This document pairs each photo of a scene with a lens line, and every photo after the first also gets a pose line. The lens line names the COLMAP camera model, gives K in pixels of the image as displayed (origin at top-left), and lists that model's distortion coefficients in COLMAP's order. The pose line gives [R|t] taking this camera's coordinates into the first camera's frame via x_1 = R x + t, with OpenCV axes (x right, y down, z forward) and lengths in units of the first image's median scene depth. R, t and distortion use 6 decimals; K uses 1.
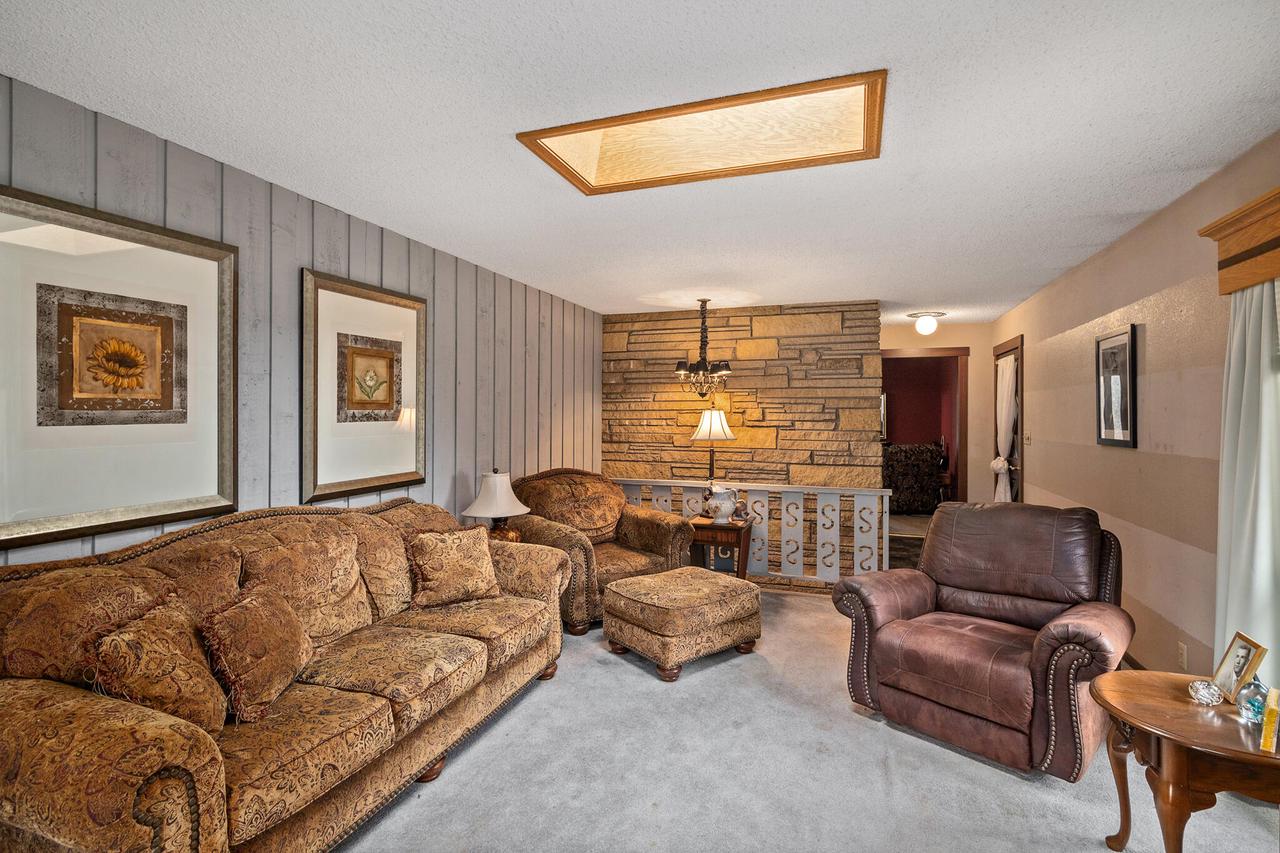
lens RADIAL K [[599.9, 0, 635.4], [0, 599.9, 416.5], [0, 0, 1]] dist [-0.000162, 0.000304]
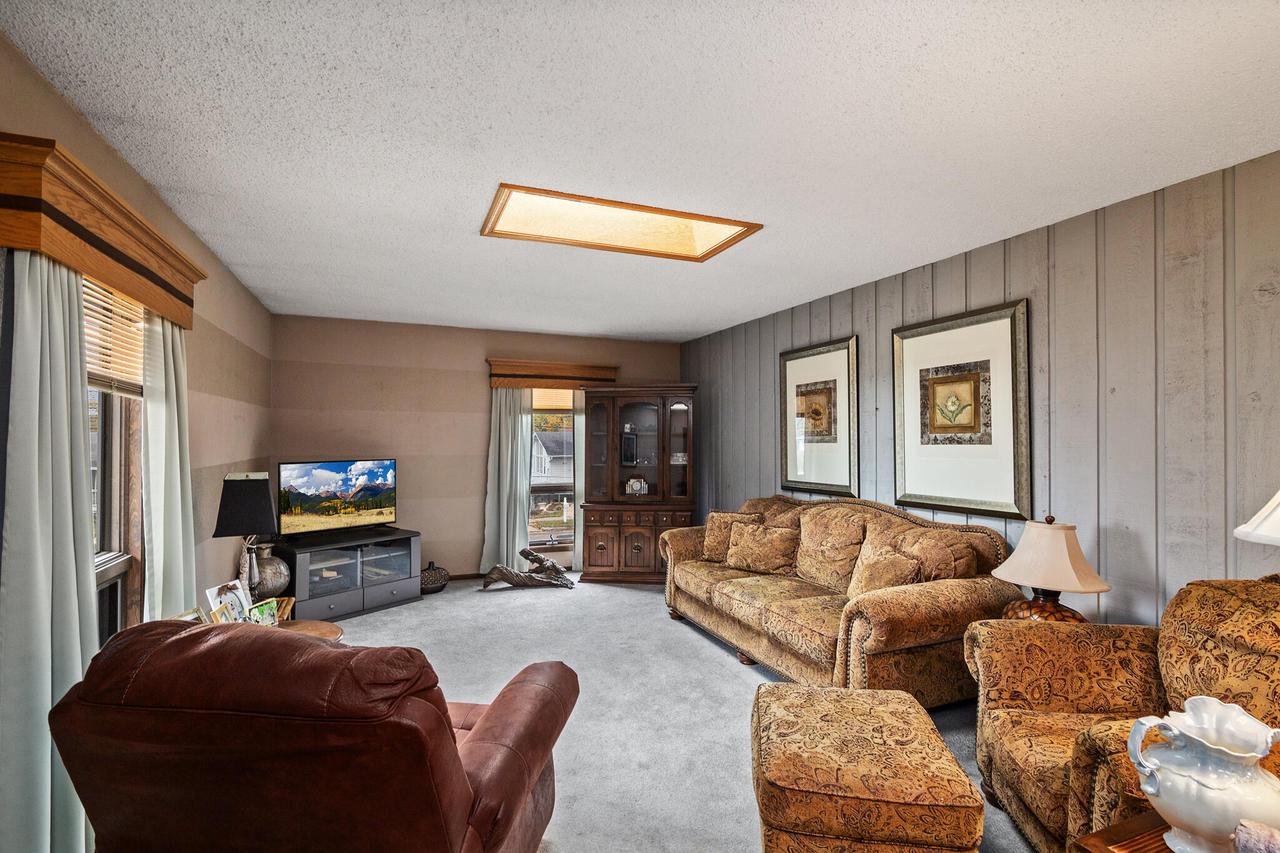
lens RADIAL K [[599.9, 0, 641.3], [0, 599.9, 435.5], [0, 0, 1]] dist [-0.000162, 0.000304]
pose [[-0.732878, -0.004762, -0.680343, 0.704274], [-0.002402, 0.999987, -0.004413, -0.001476], [0.680356, -0.001600, -0.732880, 1.455946]]
